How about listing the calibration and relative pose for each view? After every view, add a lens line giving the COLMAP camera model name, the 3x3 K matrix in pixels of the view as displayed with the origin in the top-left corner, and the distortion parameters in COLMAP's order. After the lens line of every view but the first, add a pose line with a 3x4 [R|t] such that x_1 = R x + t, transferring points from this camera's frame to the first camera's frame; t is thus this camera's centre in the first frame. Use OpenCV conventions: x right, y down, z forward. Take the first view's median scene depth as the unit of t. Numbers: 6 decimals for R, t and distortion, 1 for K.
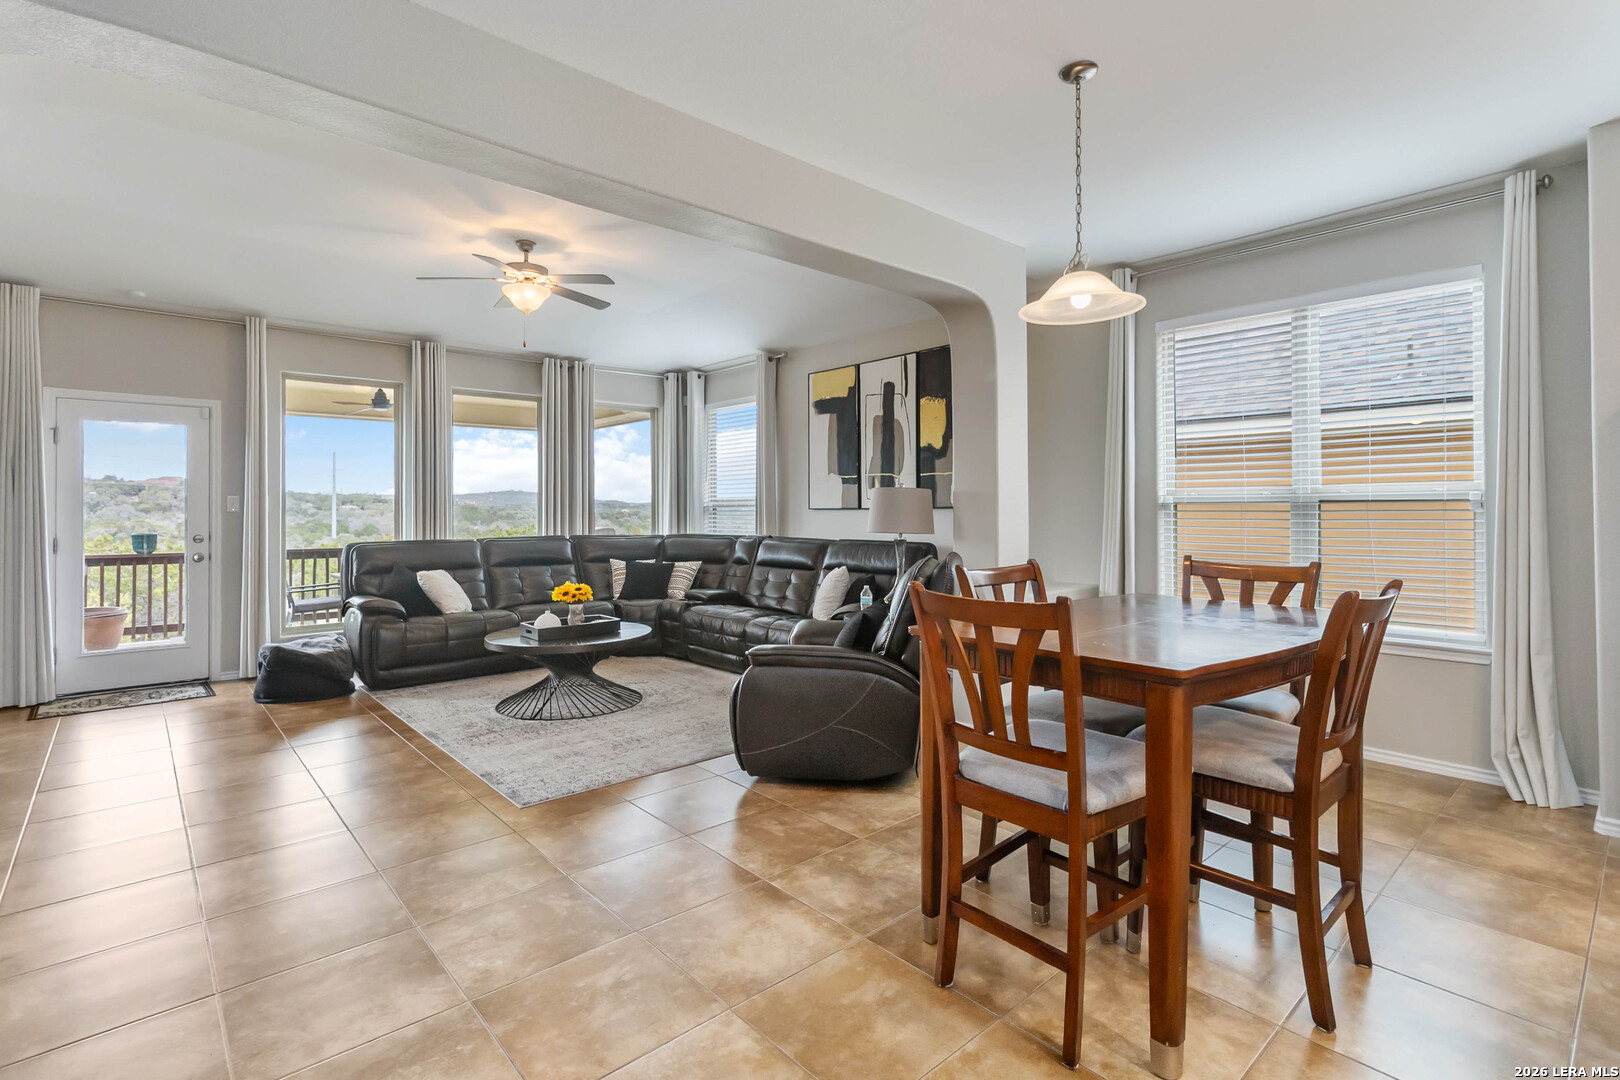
lens RADIAL K [[774.6, 0, 813.1], [0, 774.6, 513.0], [0, 0, 1]] dist [0.004113, 0.002803]
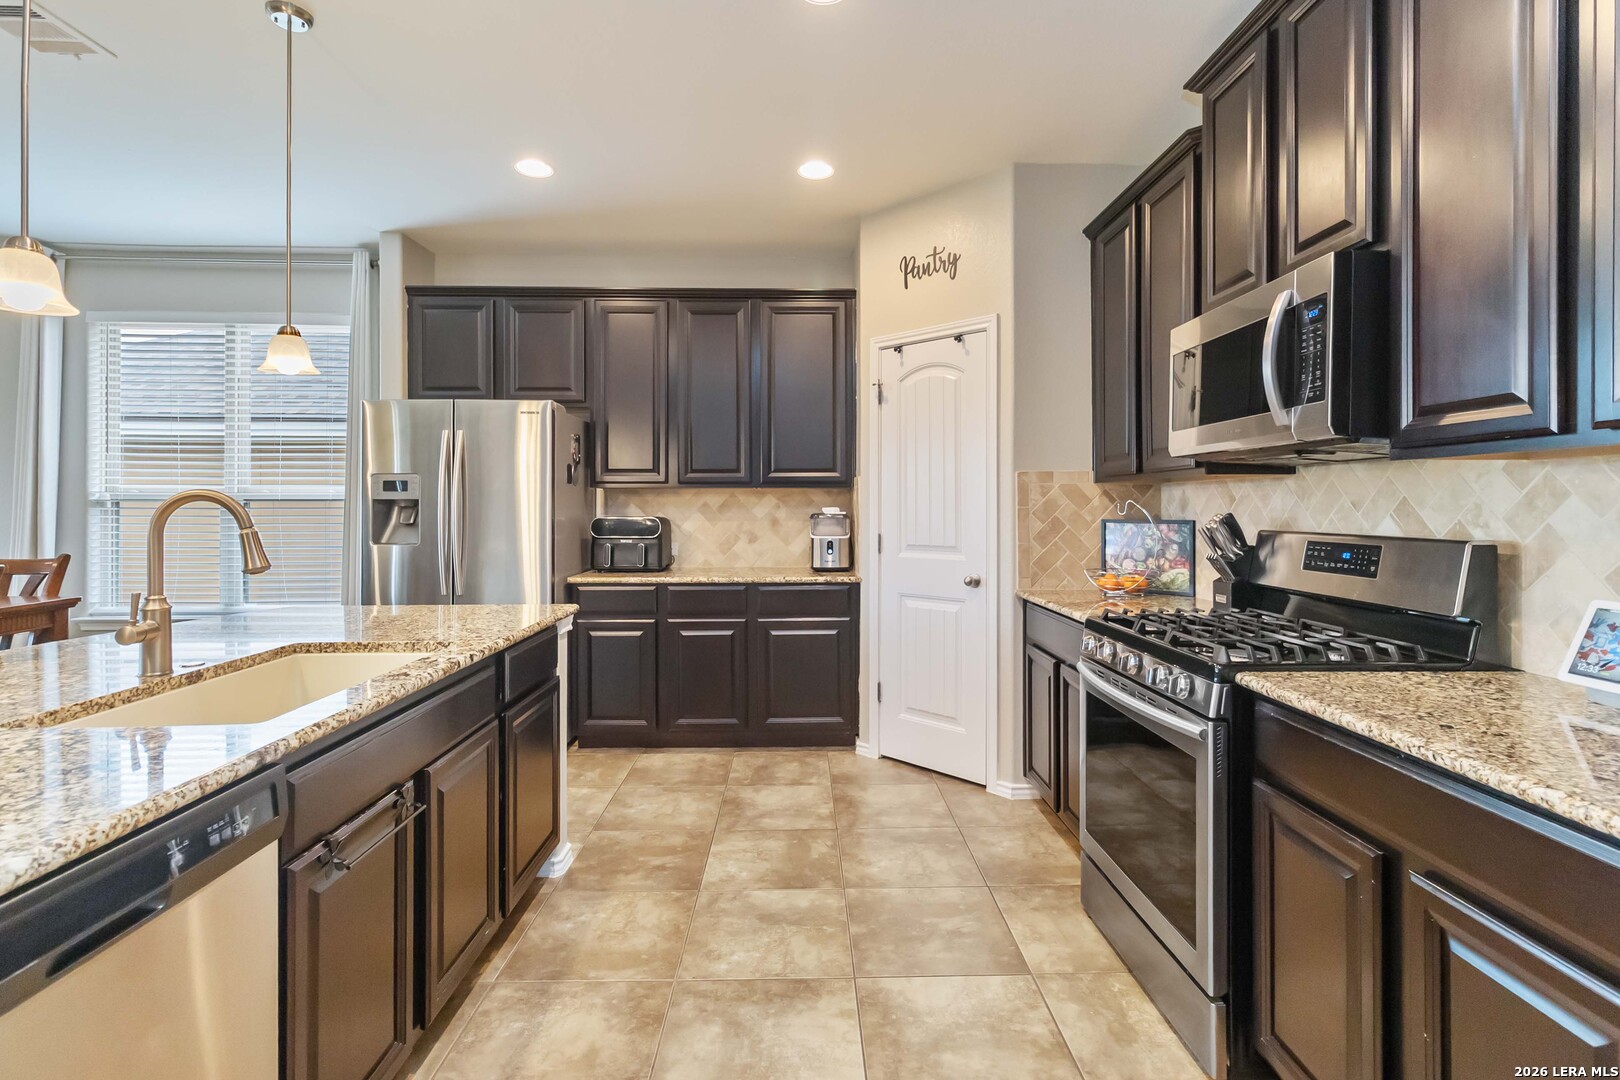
lens RADIAL K [[774.6, 0, 812.1], [0, 774.6, 503.4], [0, 0, 1]] dist [0.004113, 0.002803]
pose [[0.647825, 0.004895, 0.761773, 0.212173], [-0.000827, 0.999983, -0.005722, -0.002462], [-0.761788, 0.003077, 0.647819, -0.225029]]
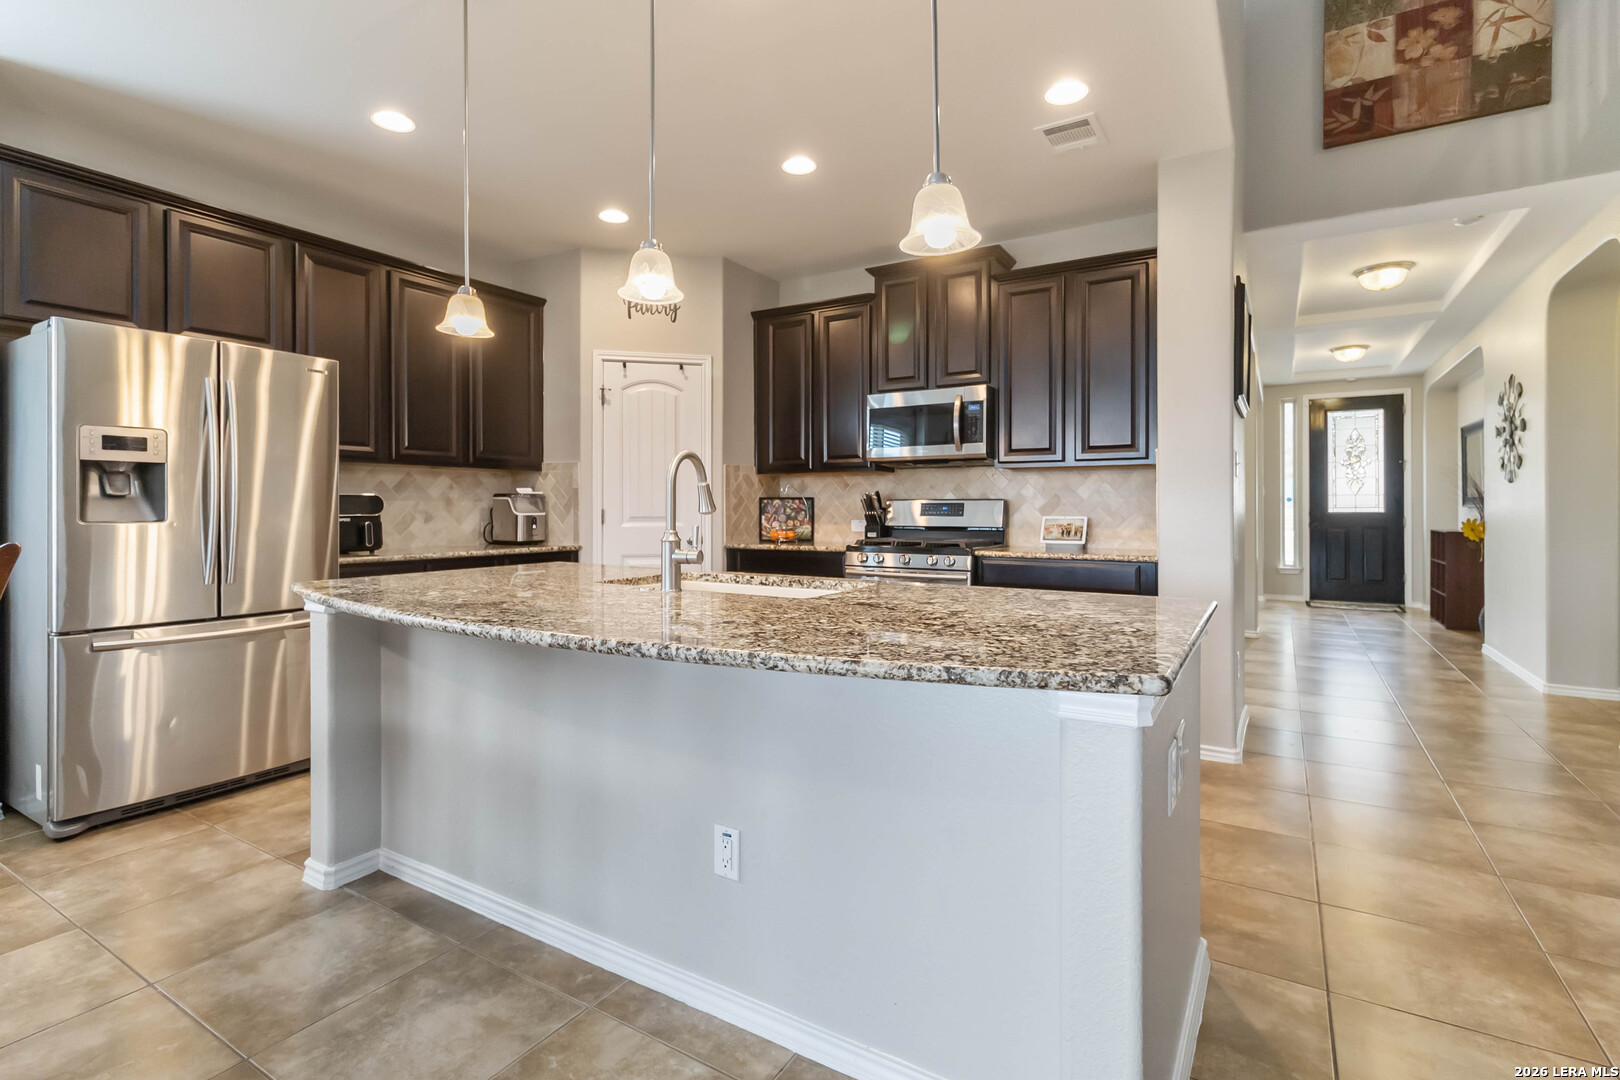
lens RADIAL K [[774.6, 0, 823.1], [0, 774.6, 503.8], [0, 0, 1]] dist [0.004113, 0.002803]
pose [[-0.298408, 0.007170, 0.954411, -0.088086], [0.000935, 0.999973, -0.007220, 0.019292], [-0.954438, -0.001262, -0.298407, 0.165883]]
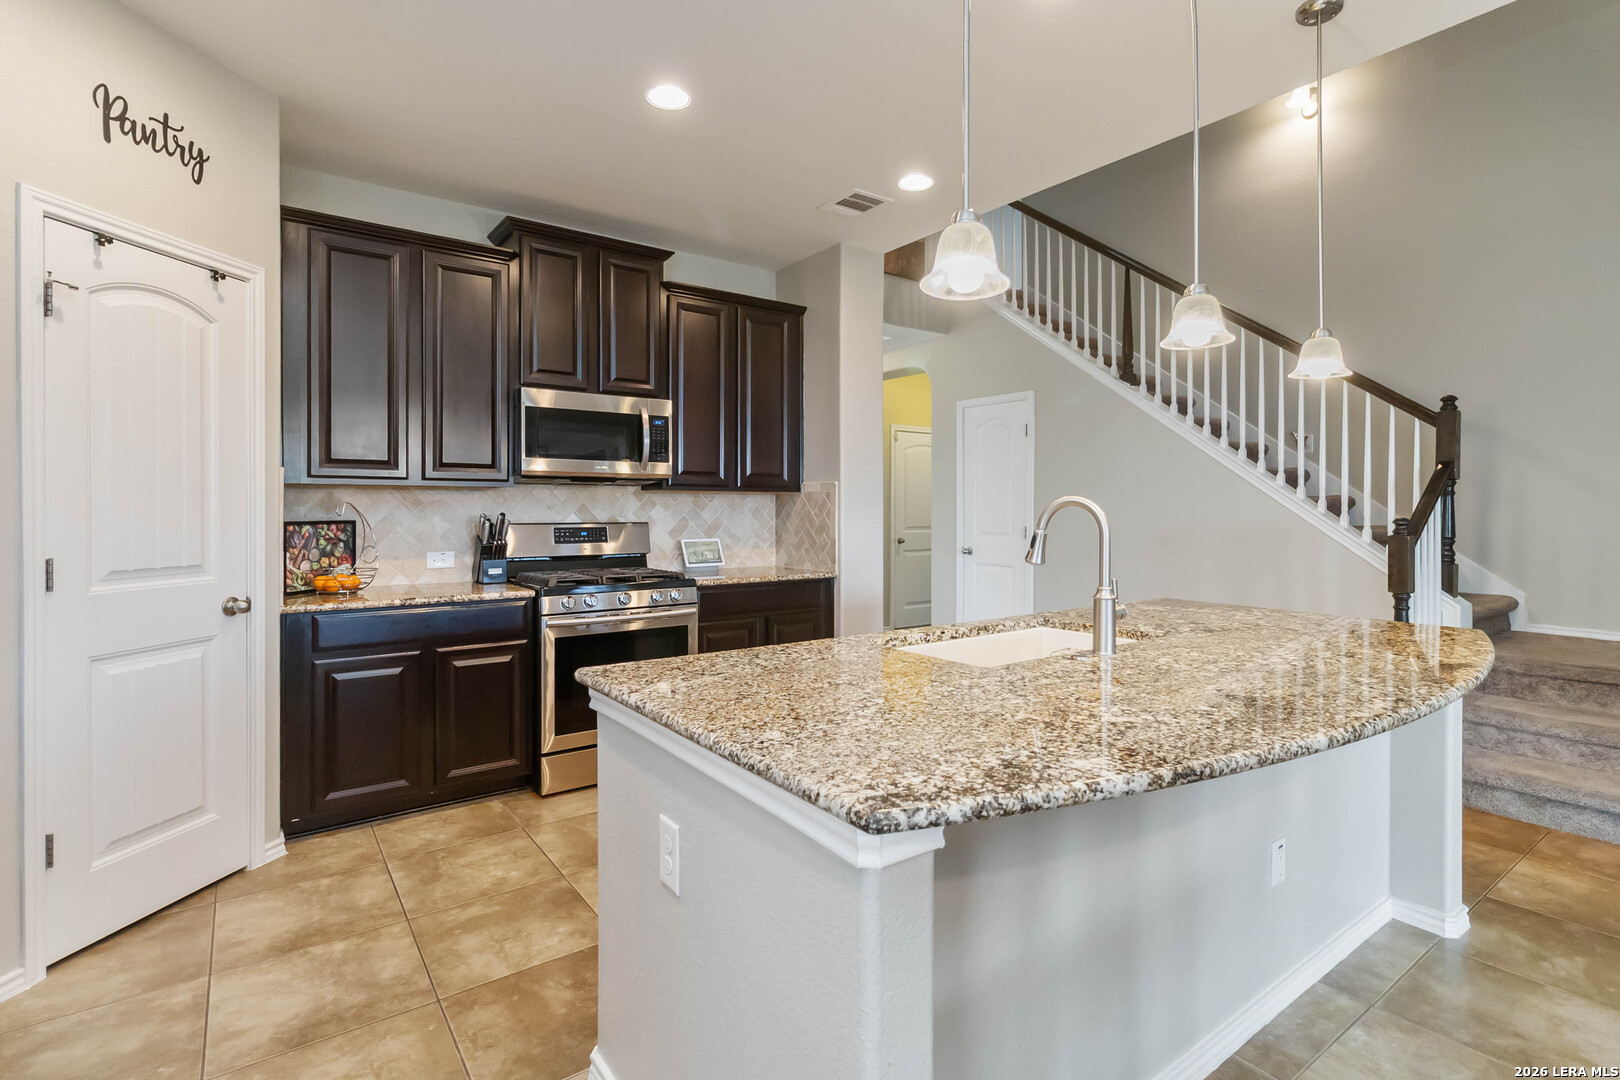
lens RADIAL K [[774.6, 0, 826.2], [0, 774.6, 508.9], [0, 0, 1]] dist [0.004113, 0.002803]
pose [[-0.996277, -0.000447, 0.086213, 0.359727], [-0.000265, 0.999998, 0.002117, -0.004163], [-0.086214, 0.002087, -0.996274, 0.457153]]
